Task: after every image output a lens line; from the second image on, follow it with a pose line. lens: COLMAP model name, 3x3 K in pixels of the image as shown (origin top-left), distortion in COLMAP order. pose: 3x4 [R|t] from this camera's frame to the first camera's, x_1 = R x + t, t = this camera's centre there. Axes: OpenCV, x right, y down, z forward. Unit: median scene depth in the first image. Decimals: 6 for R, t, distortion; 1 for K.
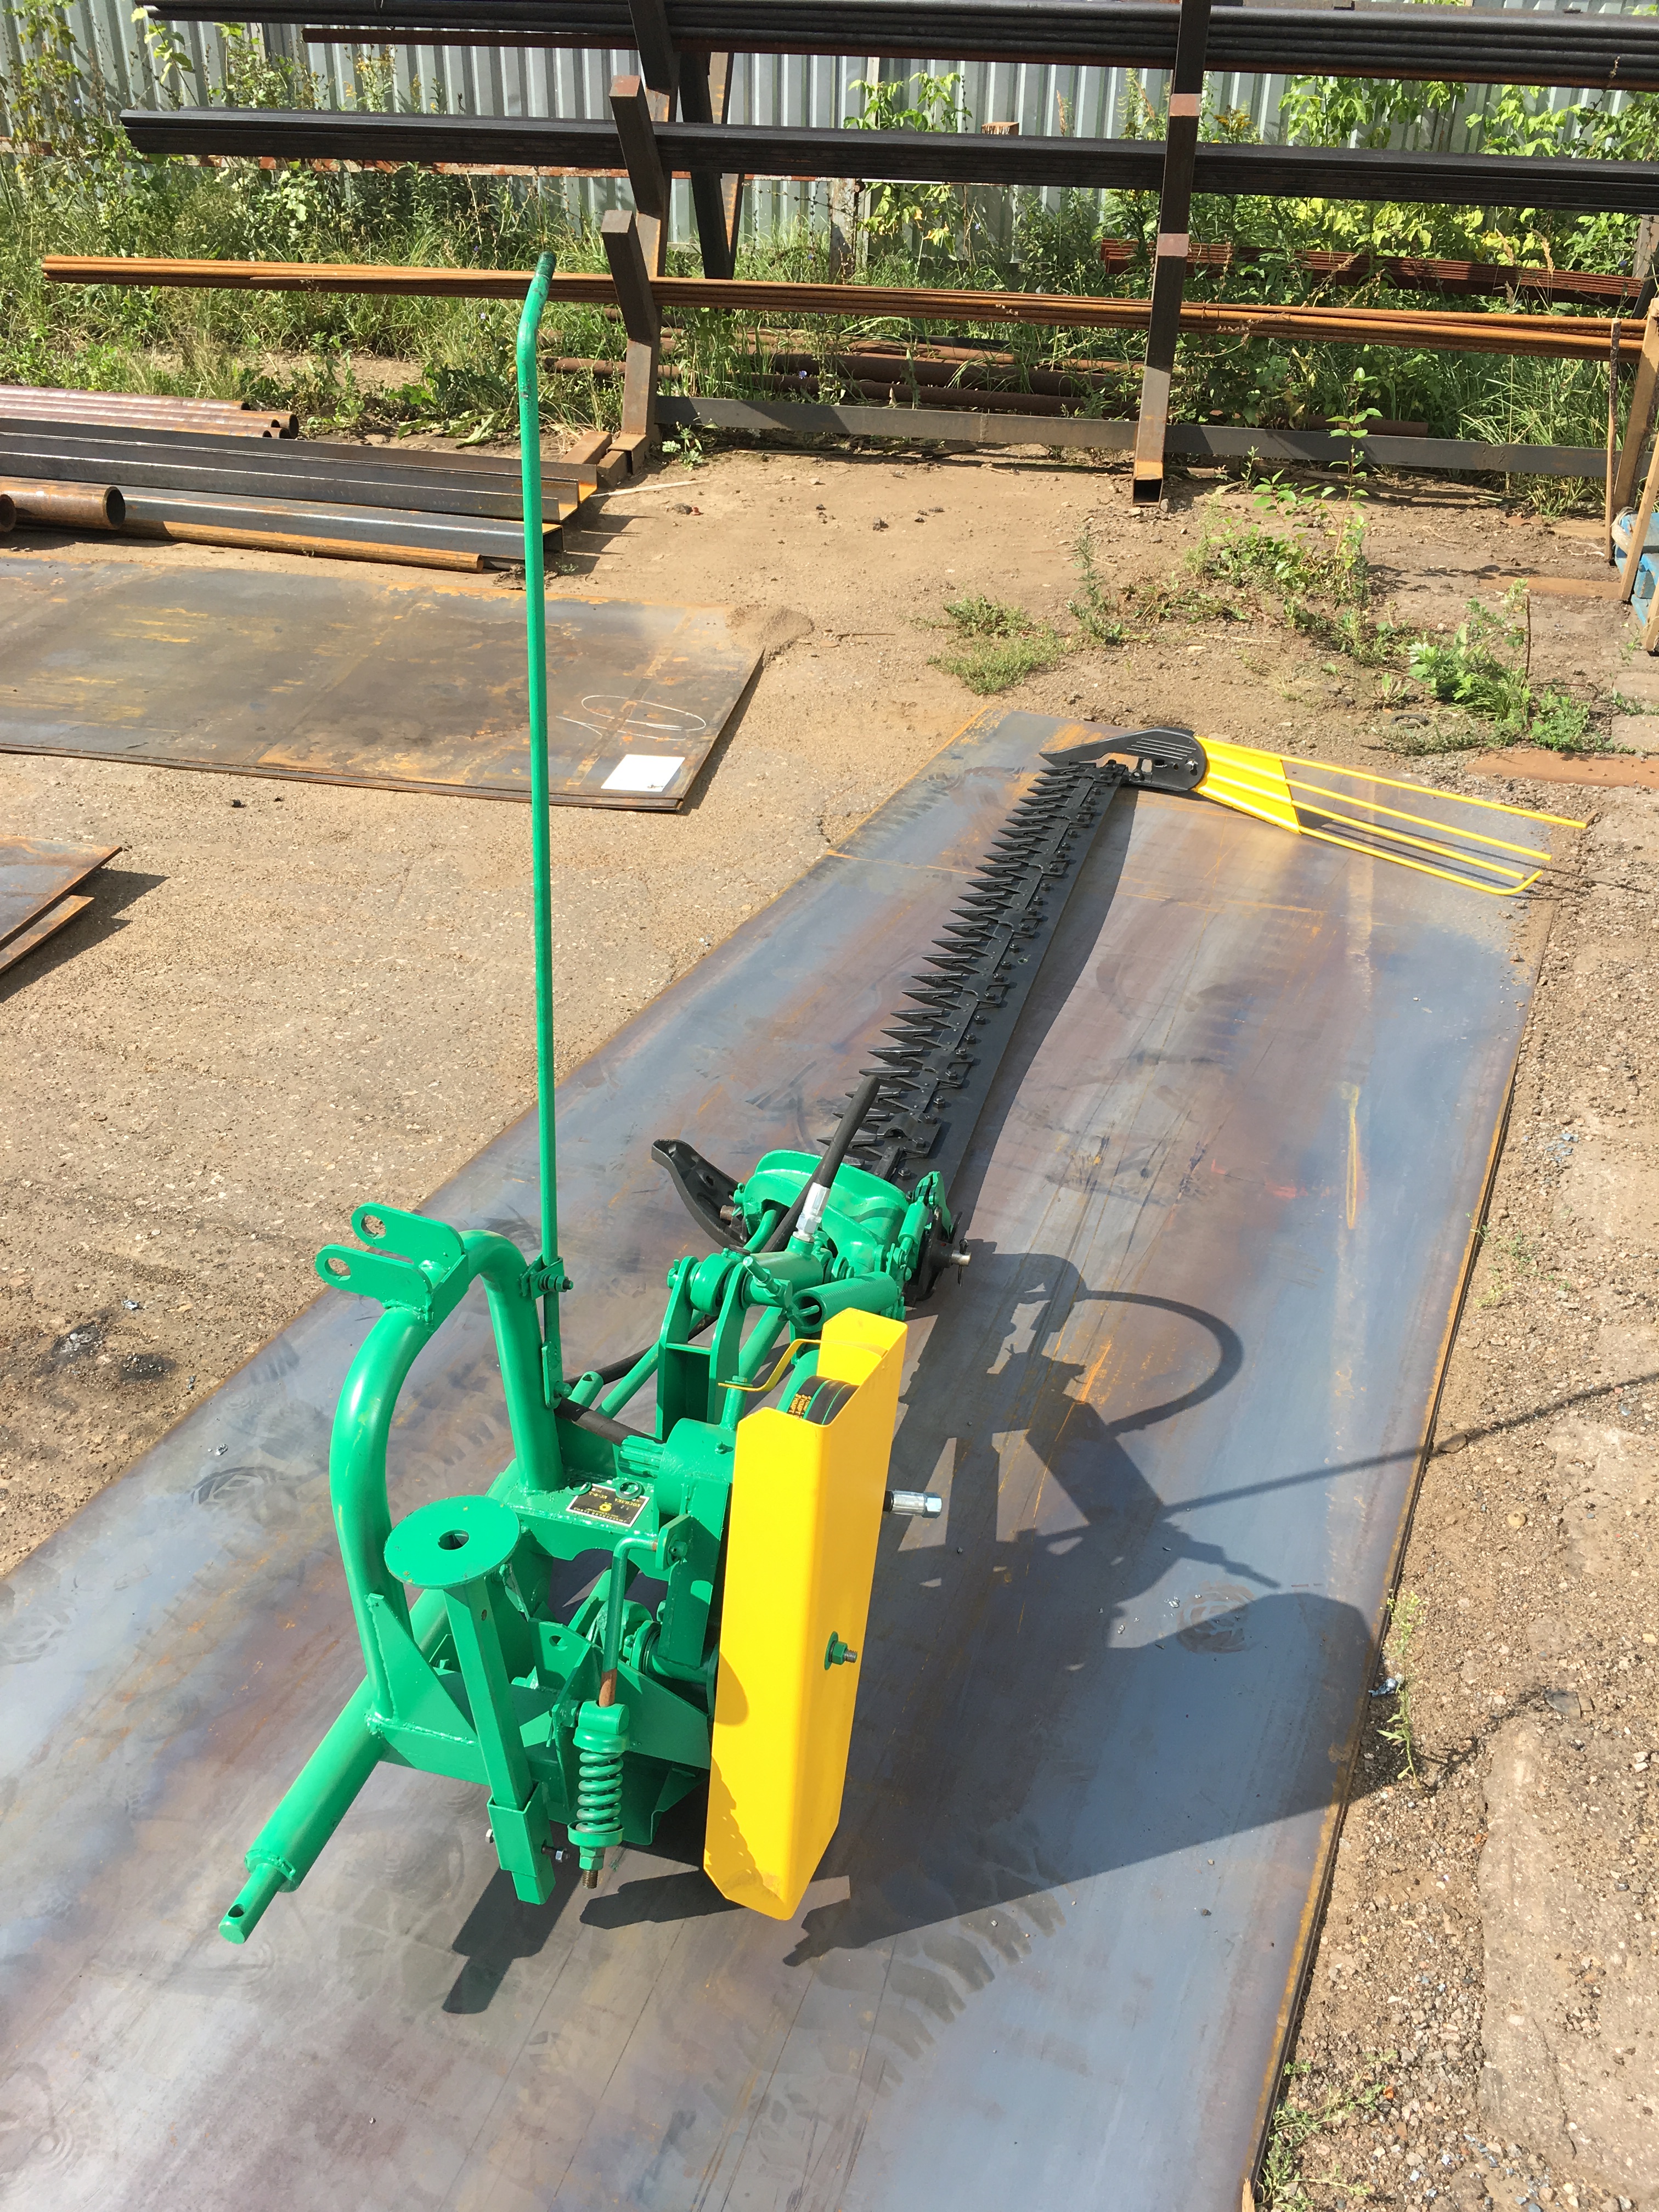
lens RADIAL K [[1877.3, 0, 834.7], [0, 1877.3, 1105.4], [0, 0, 1]] dist [0.078386, -0.112501]
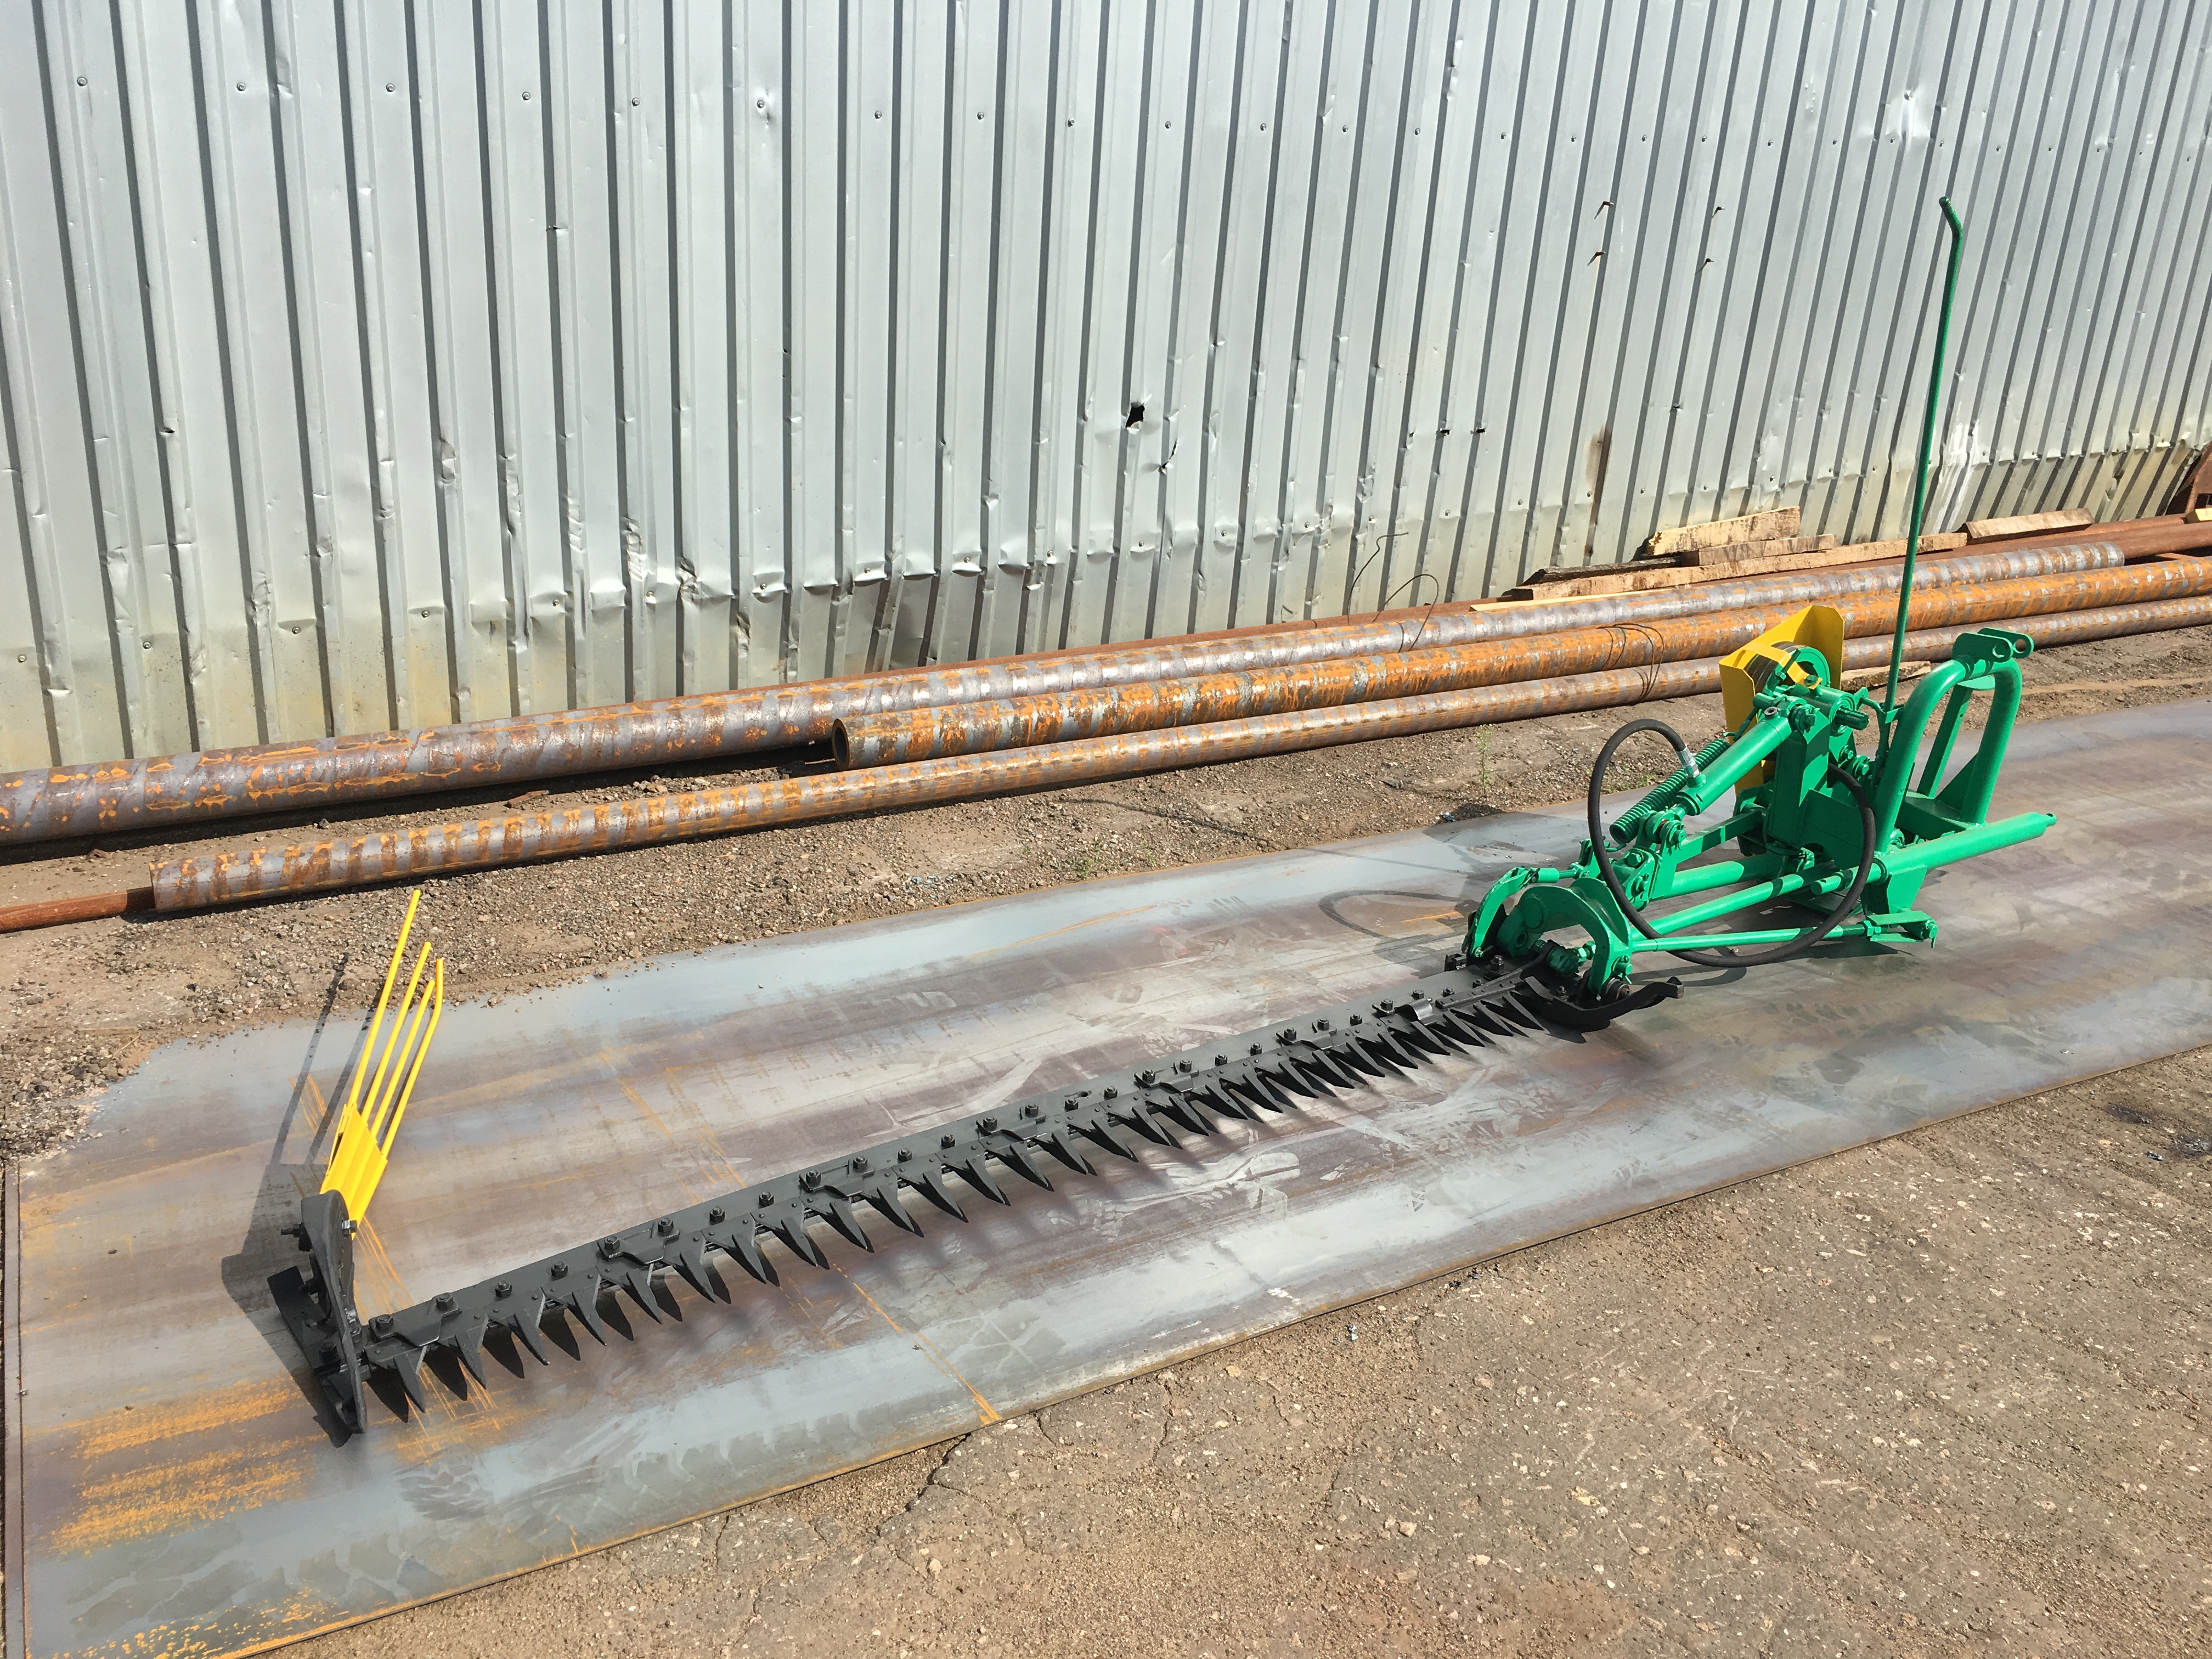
lens RADIAL K [[1876.9, 0, 1106.0], [0, 1876.9, 829.5], [0, 0, 1]] dist [0.079573, -0.106363]
pose [[-0.775720, -0.286348, 0.562374, -0.233957], [0.270029, 0.654828, 0.705892, -0.501174], [-0.570389, 0.699432, -0.430641, 0.855426]]
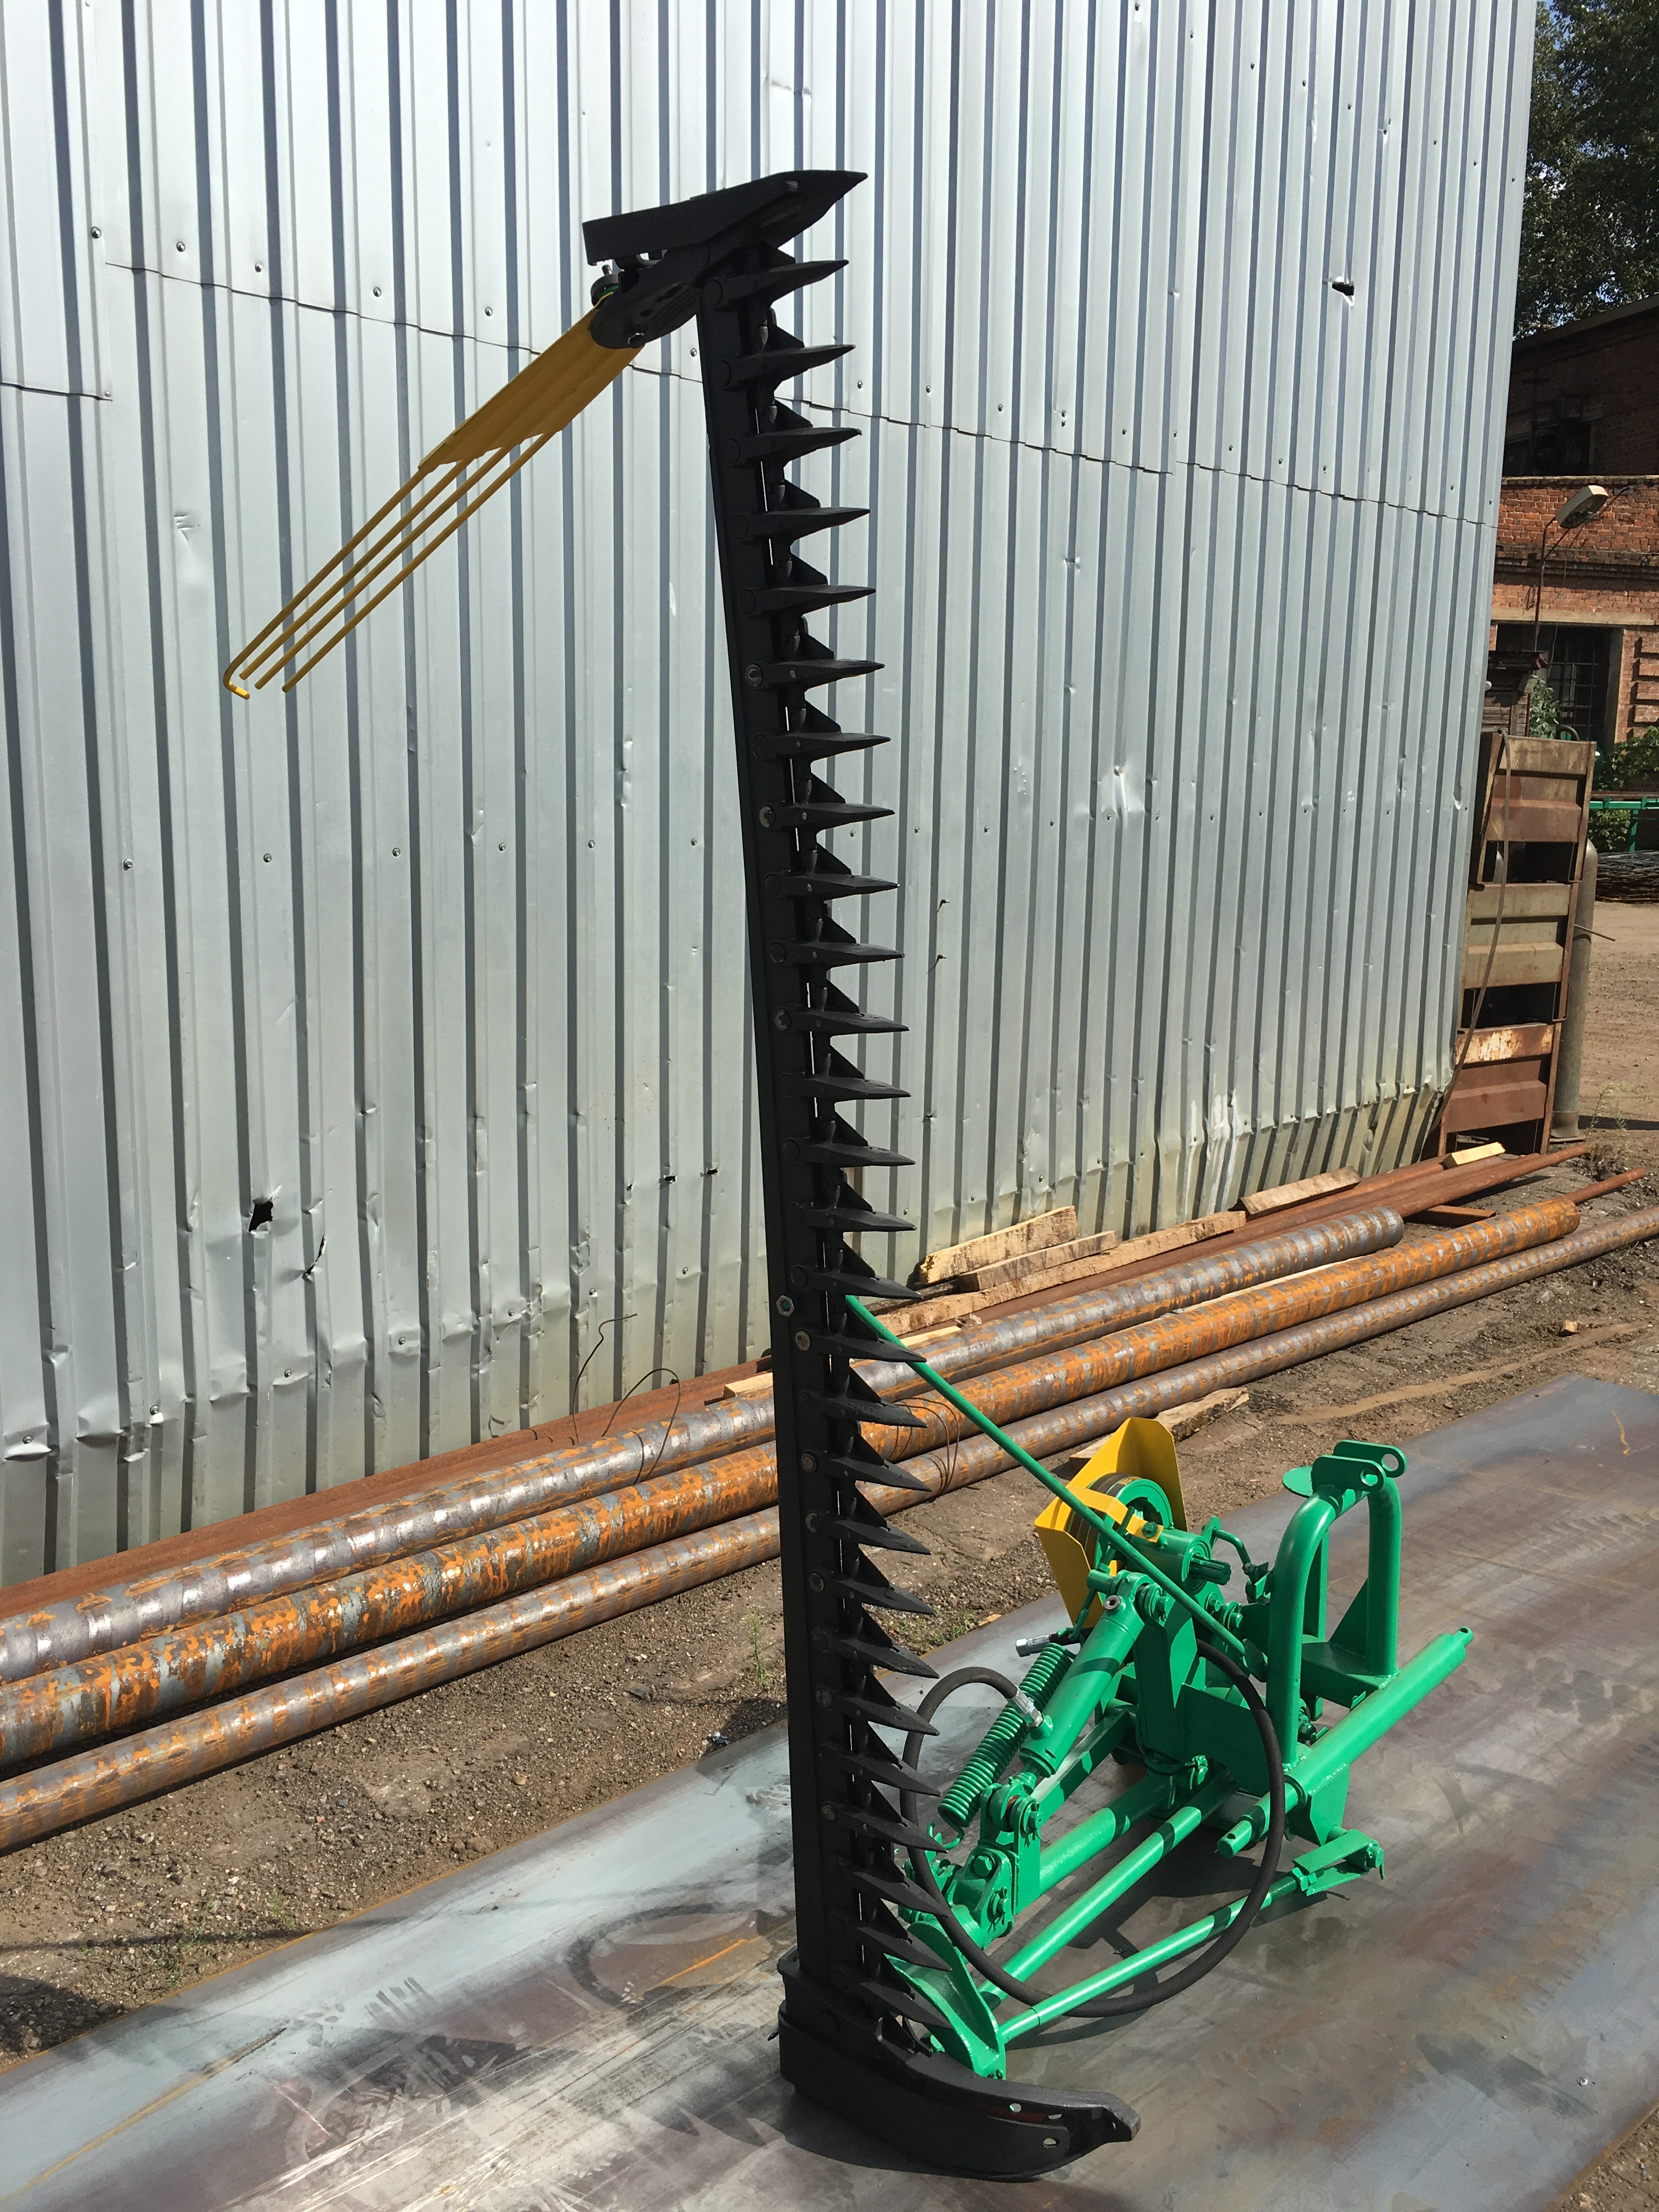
lens RADIAL K [[1876.9, 0, 829.5], [0, 1876.9, 1106.0], [0, 0, 1]] dist [0.079573, -0.106363]
pose [[-0.907749, -0.107117, 0.405607, -0.142300], [0.193576, 0.750817, 0.631508, -0.413299], [-0.372182, 0.651767, -0.660818, 0.666094]]
